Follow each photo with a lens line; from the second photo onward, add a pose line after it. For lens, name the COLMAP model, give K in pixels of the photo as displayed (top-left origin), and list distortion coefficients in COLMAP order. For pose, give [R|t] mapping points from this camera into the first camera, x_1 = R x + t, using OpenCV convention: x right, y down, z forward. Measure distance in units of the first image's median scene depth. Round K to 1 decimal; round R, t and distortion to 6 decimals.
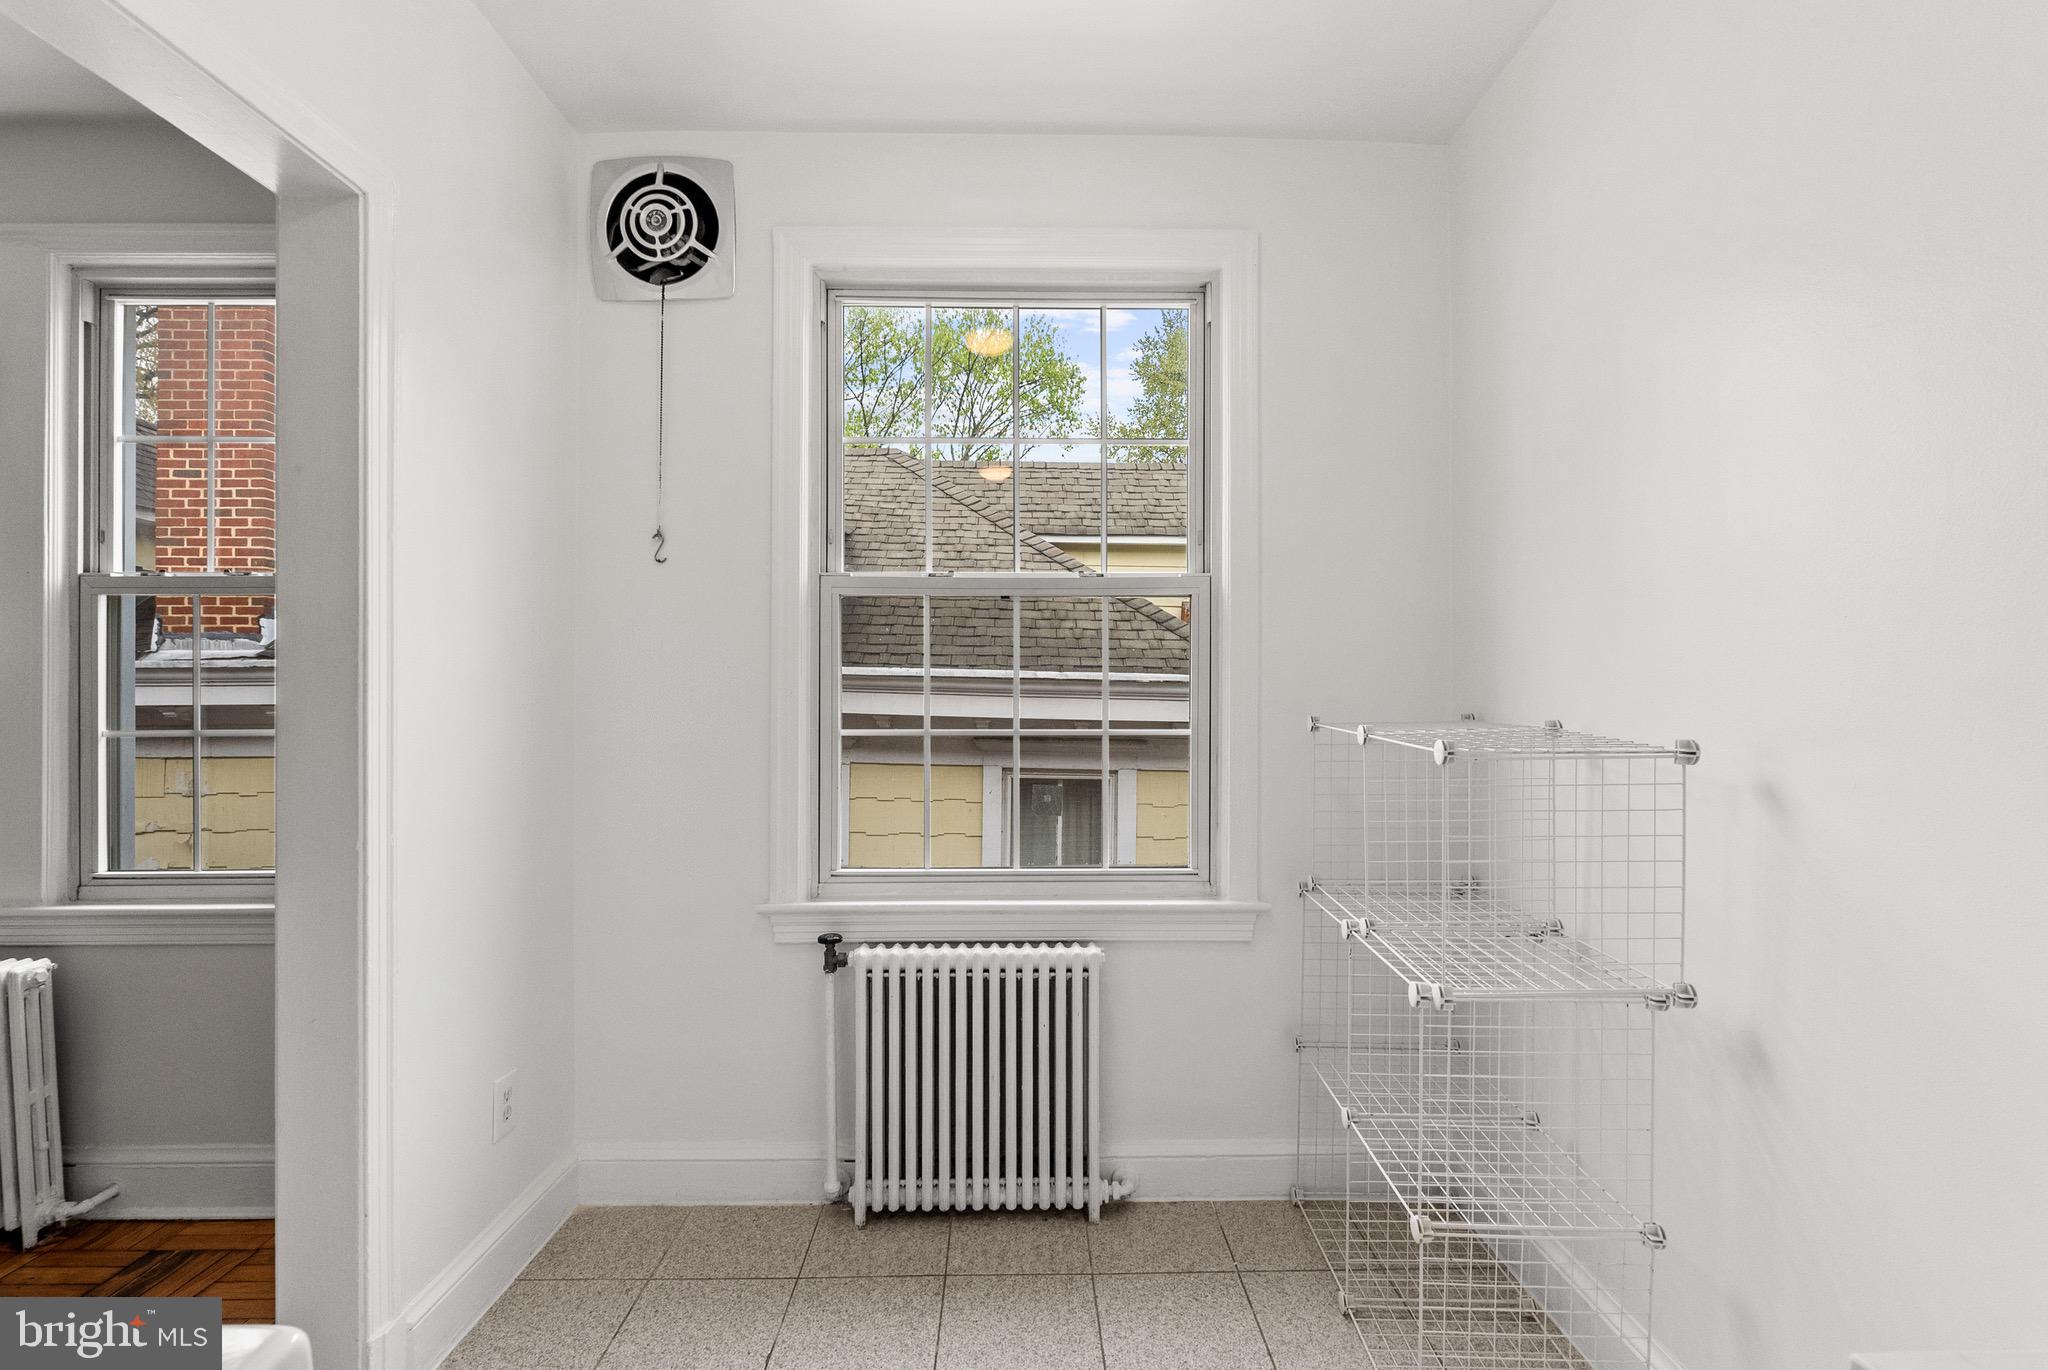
lens RADIAL K [[905.9, 0, 1031.4], [0, 905.9, 693.1], [0, 0, 1]] dist [-0.002768, -0.000436]
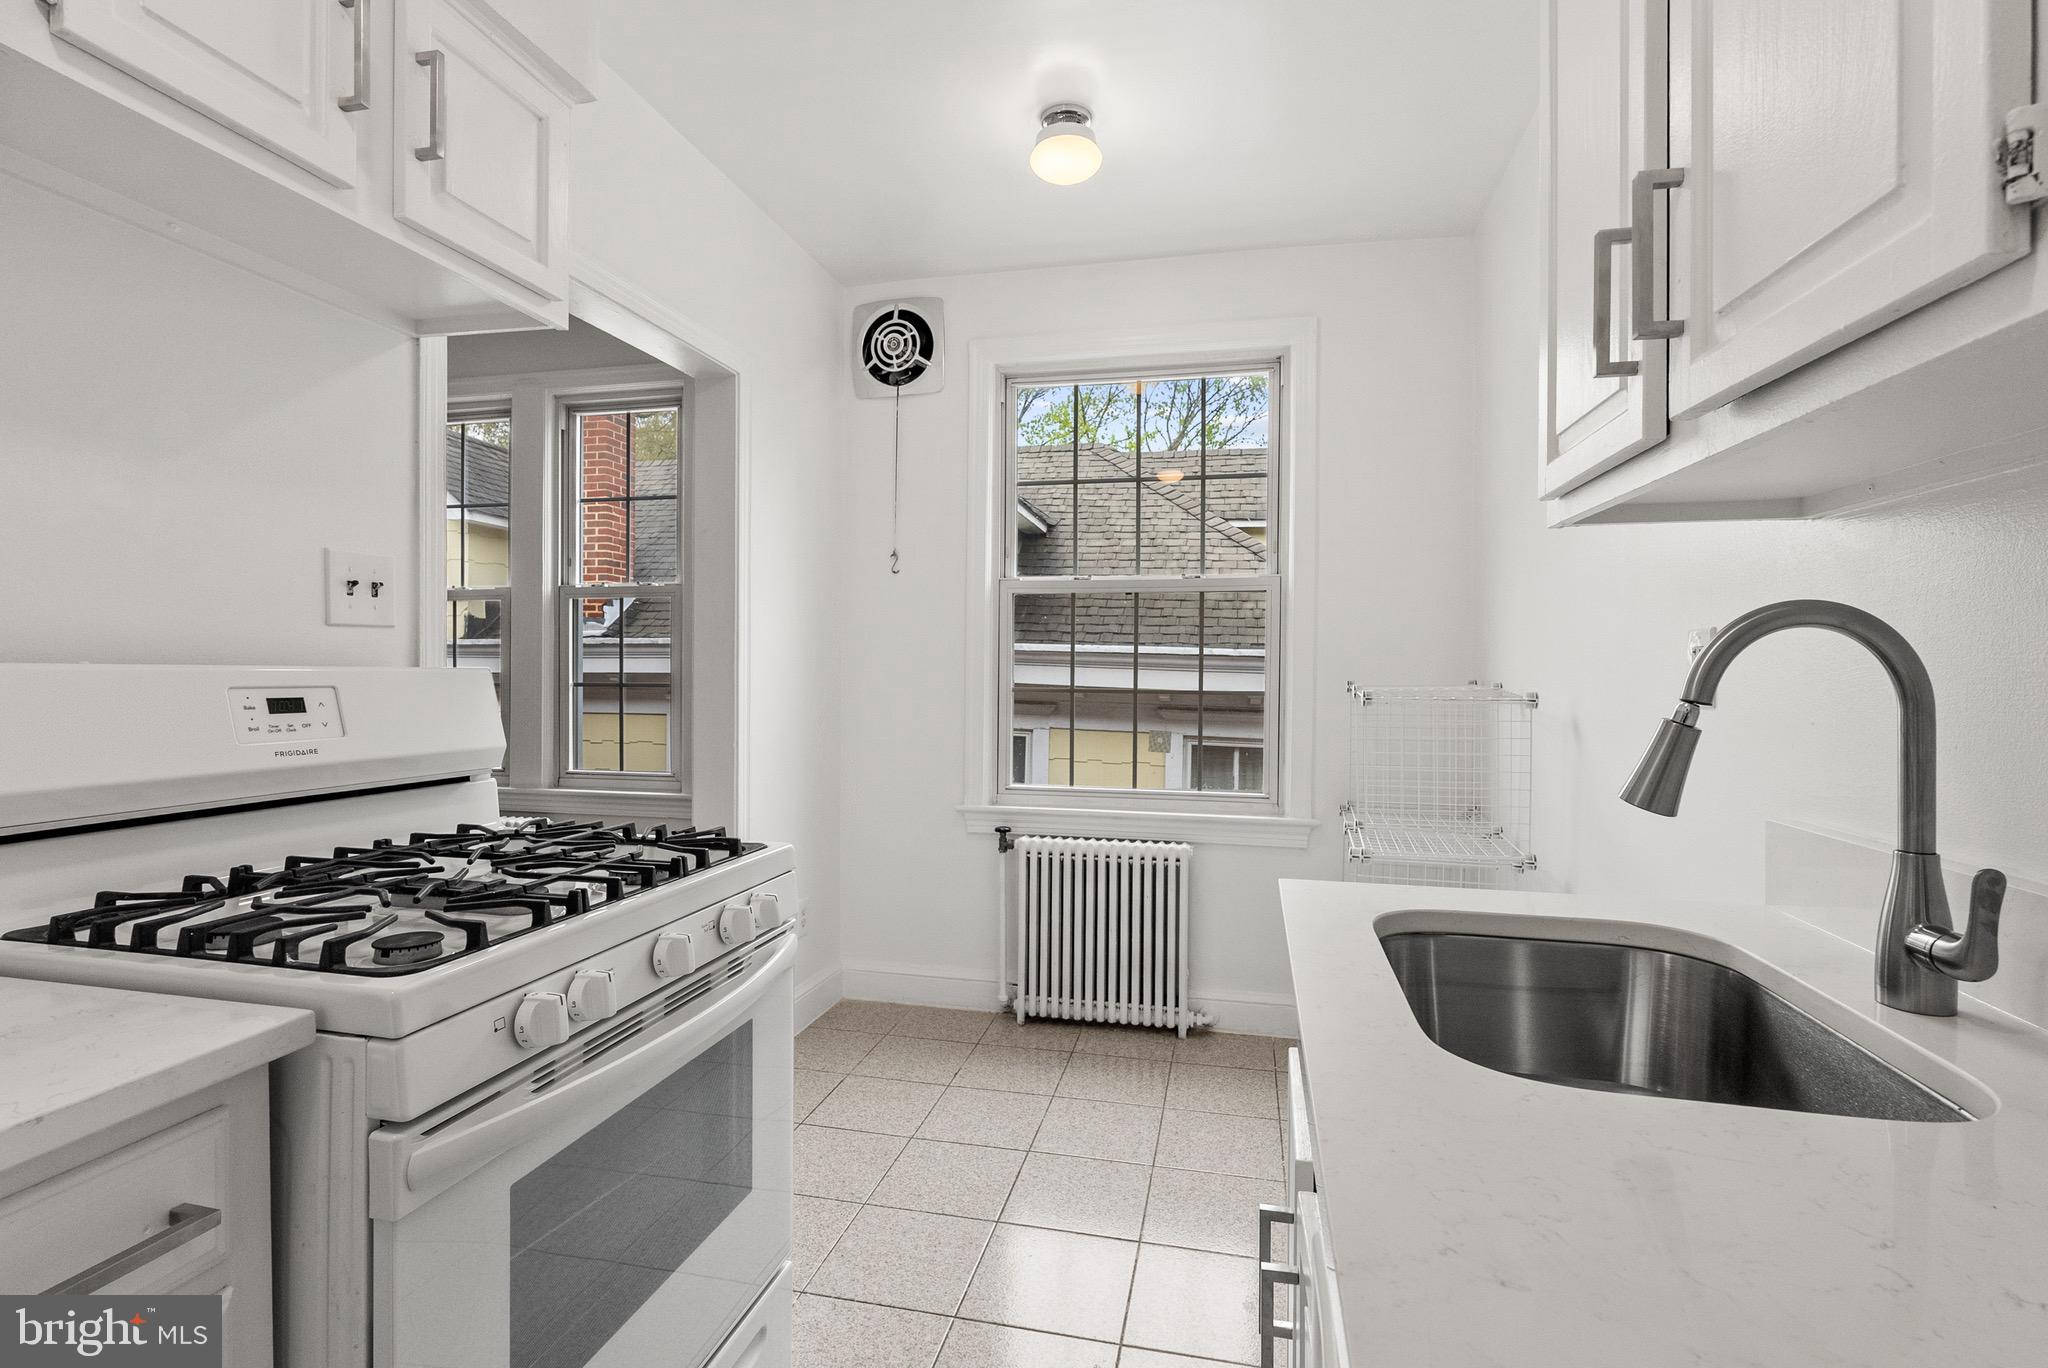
lens RADIAL K [[927.7, 0, 1043.4], [0, 927.7, 687.1], [0, 0, 1]] dist [-0.000429, 0.000250]
pose [[0.973608, 0.011735, -0.227924, 0.178336], [-0.007971, 0.999816, 0.017426, 0.014360], [0.228087, -0.015150, 0.973523, -0.435322]]
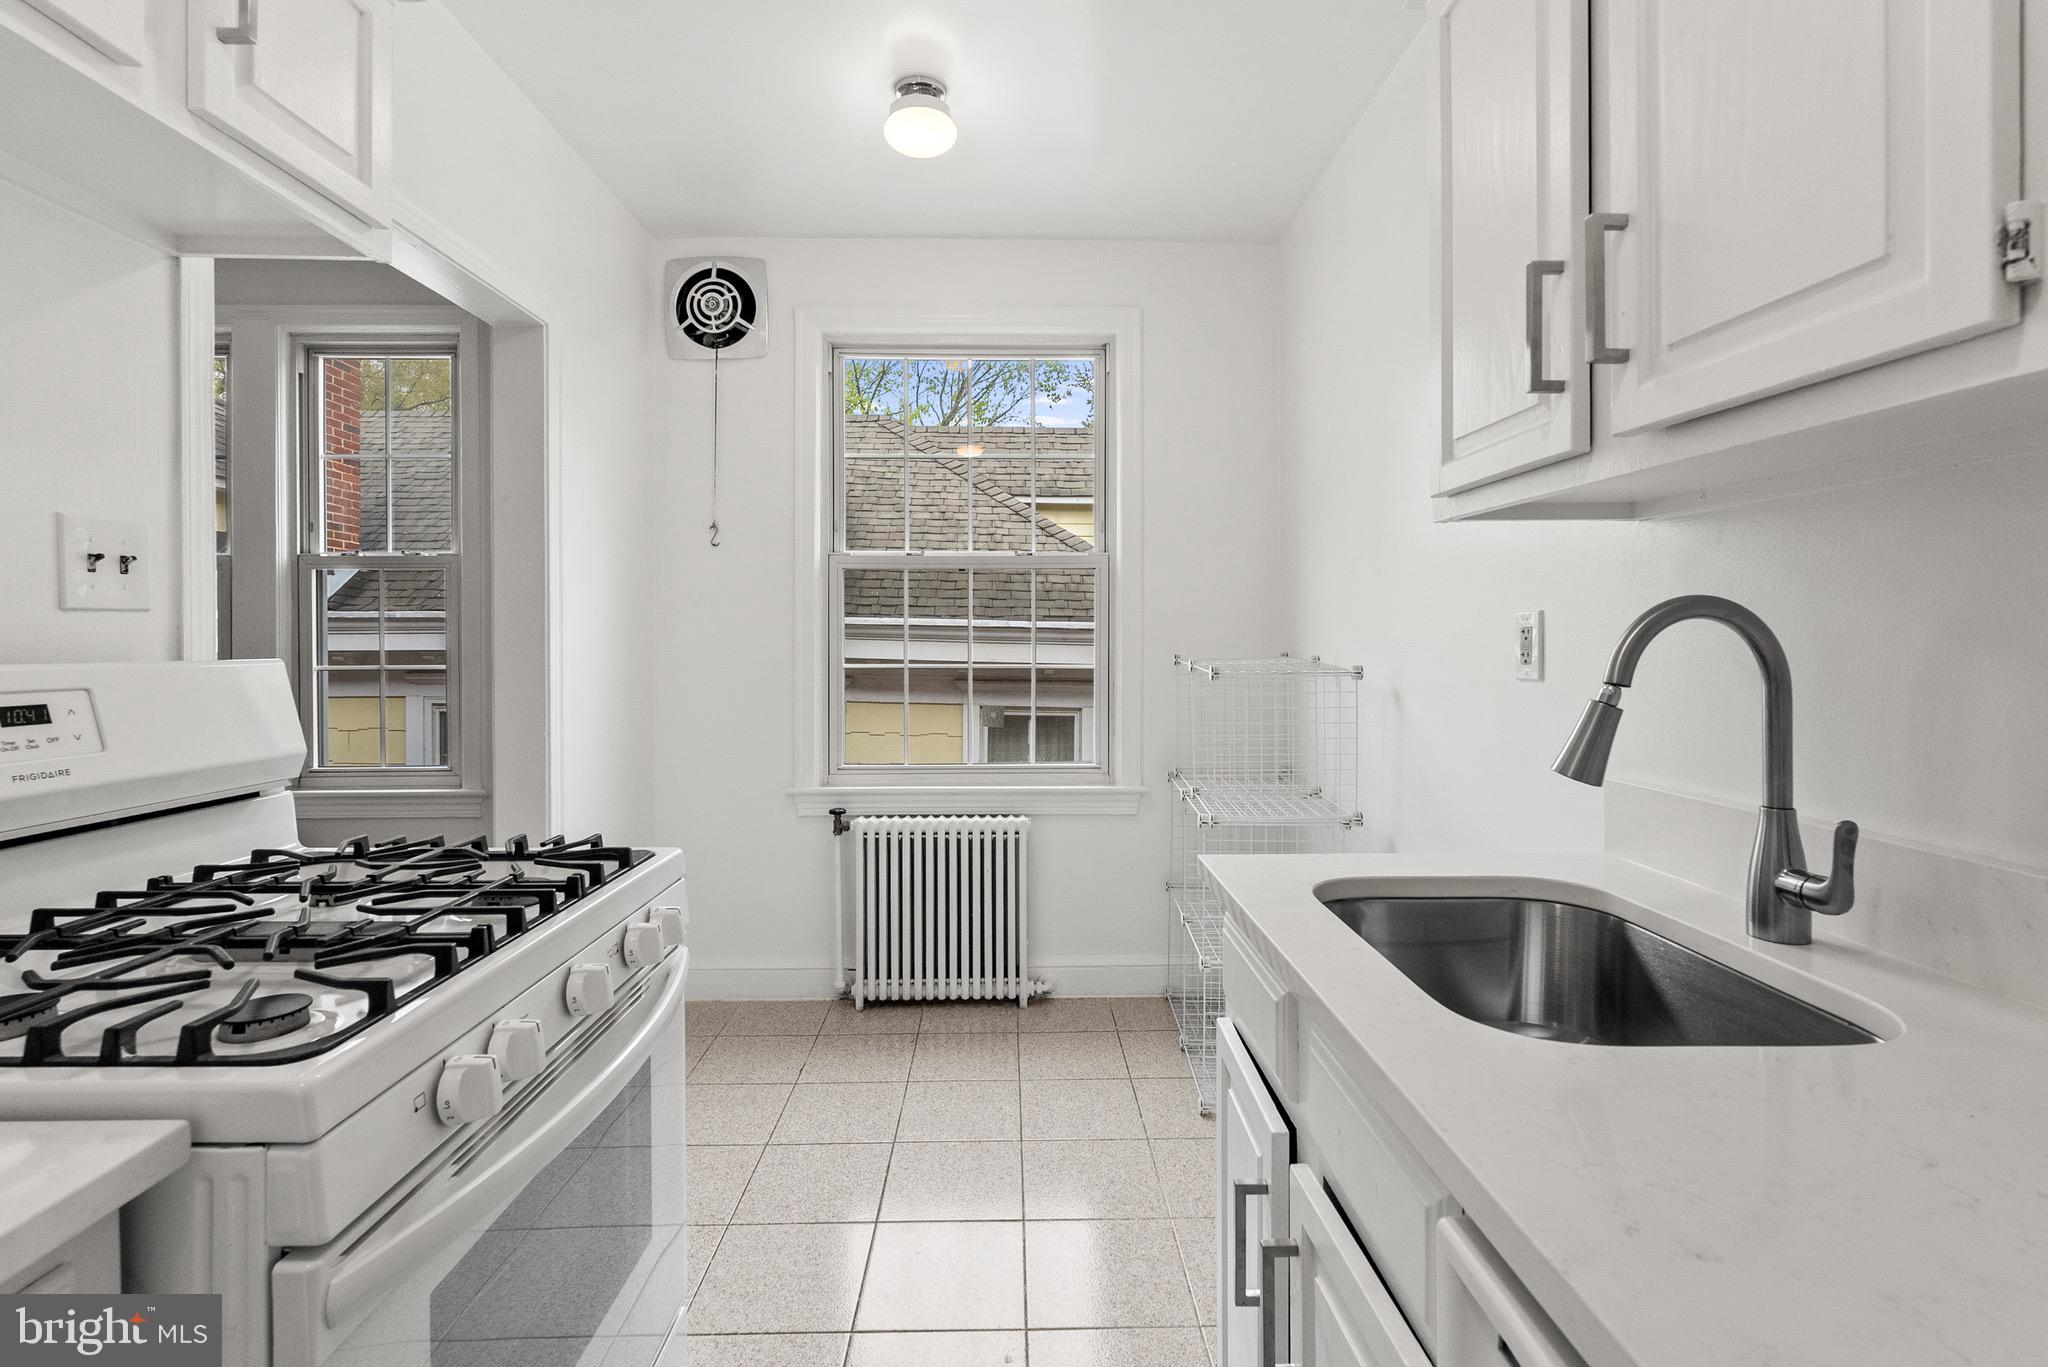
lens RADIAL K [[911.9, 0, 1028.5], [0, 911.9, 653.3], [0, 0, 1]] dist [-0.000850, 0.000449]
pose [[0.999988, -0.001370, 0.004720, 0.070333], [0.001305, 0.999906, 0.013644, 0.003653], [-0.004738, -0.013638, 0.999896, -0.425147]]
